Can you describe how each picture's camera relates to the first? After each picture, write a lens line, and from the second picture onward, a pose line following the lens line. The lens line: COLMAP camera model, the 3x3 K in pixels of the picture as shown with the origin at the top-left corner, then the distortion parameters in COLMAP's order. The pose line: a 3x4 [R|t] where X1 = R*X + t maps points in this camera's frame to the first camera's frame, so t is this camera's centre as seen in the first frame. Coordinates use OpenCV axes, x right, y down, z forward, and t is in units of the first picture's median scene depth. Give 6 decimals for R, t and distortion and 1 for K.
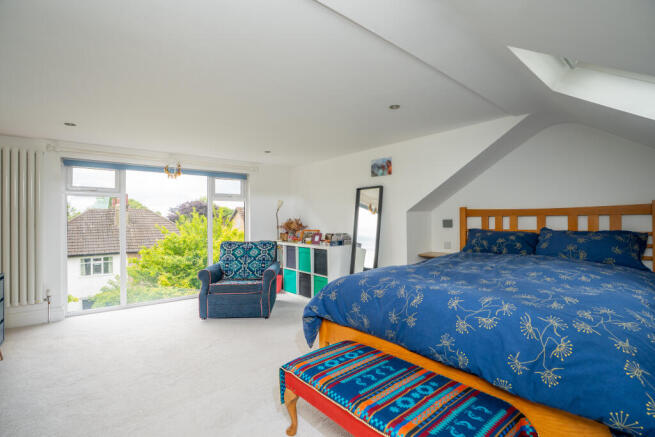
lens RADIAL K [[303.7, 0, 327.4], [0, 303.7, 218.6], [0, 0, 1]] dist [-0.001114, -0.000036]
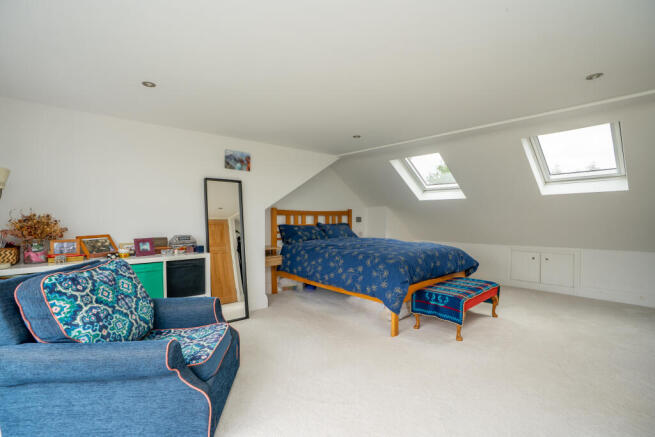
lens RADIAL K [[303.7, 0, 327.8], [0, 303.7, 219.8], [0, 0, 1]] dist [-0.001114, -0.000036]
pose [[-0.010482, 0.001996, 0.999943, -0.769885], [0.000842, 0.999998, -0.001987, 0.014425], [-0.999945, 0.000821, -0.010484, 0.748494]]
